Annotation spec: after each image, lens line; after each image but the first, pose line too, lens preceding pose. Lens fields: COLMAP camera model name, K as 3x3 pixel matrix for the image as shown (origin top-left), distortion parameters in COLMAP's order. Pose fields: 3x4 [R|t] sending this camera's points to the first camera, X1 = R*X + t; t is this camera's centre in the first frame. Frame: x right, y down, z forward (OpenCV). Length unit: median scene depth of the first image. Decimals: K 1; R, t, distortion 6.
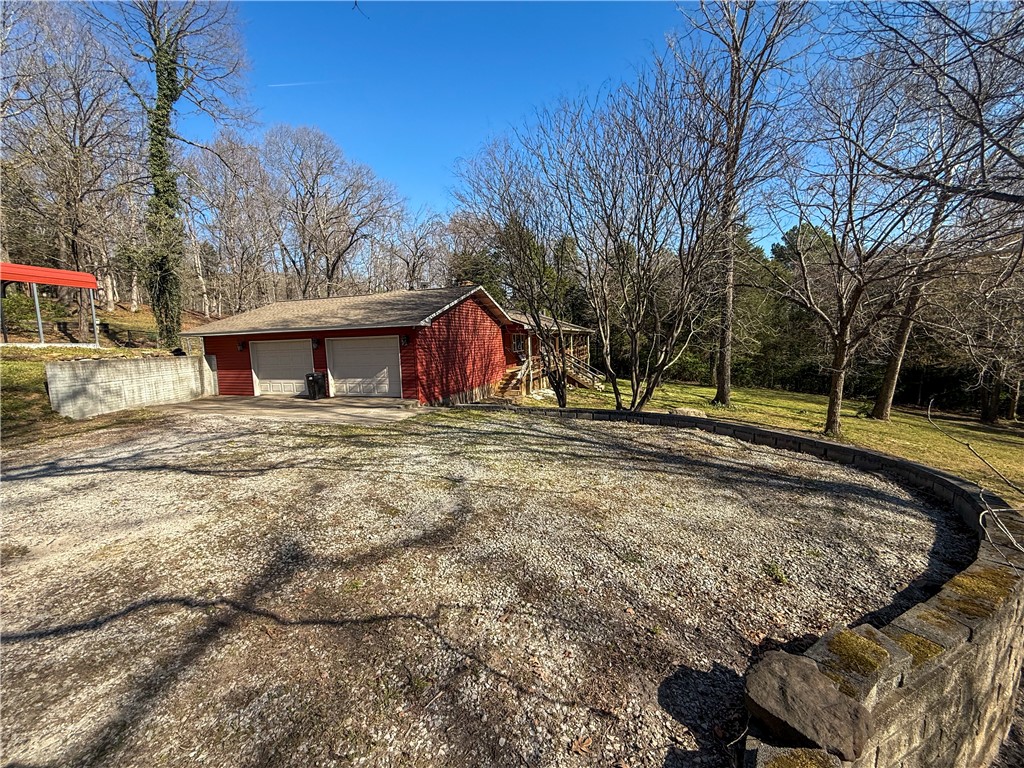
lens RADIAL K [[411.2, 0, 514.7], [0, 411.2, 382.7], [0, 0, 1]] dist [0.002513, -0.000837]
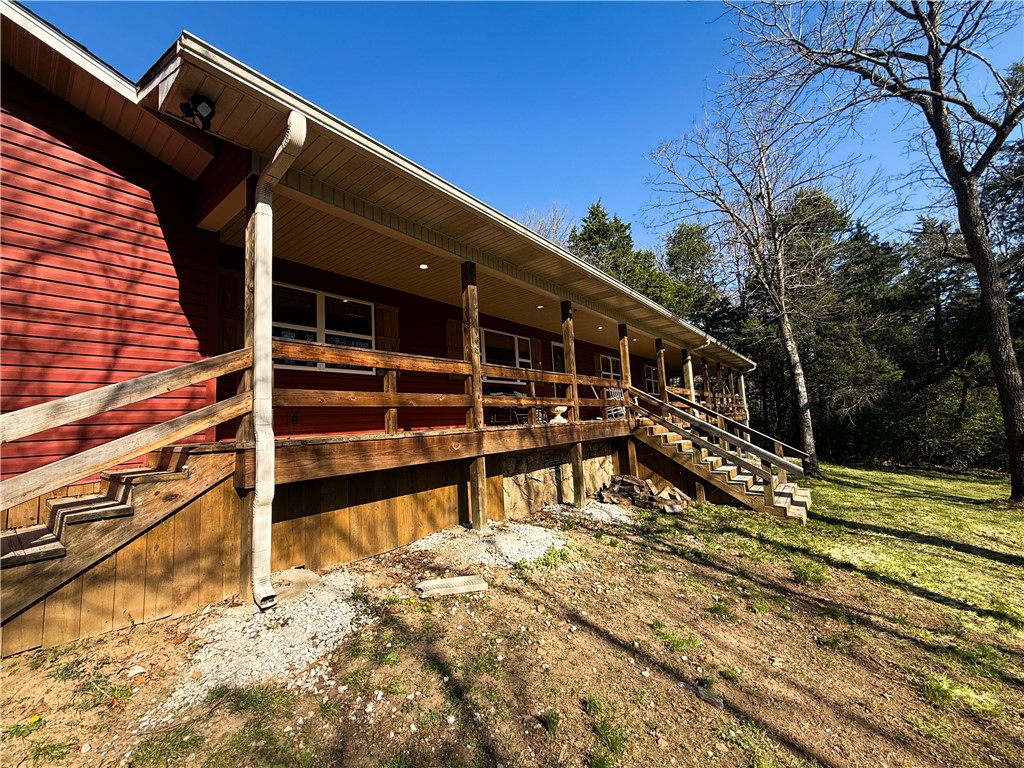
lens RADIAL K [[411.2, 0, 506.1], [0, 411.2, 378.1], [0, 0, 1]] dist [0.002513, -0.000837]
pose [[0.935465, -0.056155, -0.348931, 0.198566], [-0.012310, 0.981520, -0.190963, -0.024524], [0.353206, 0.182934, 0.917486, 1.045706]]
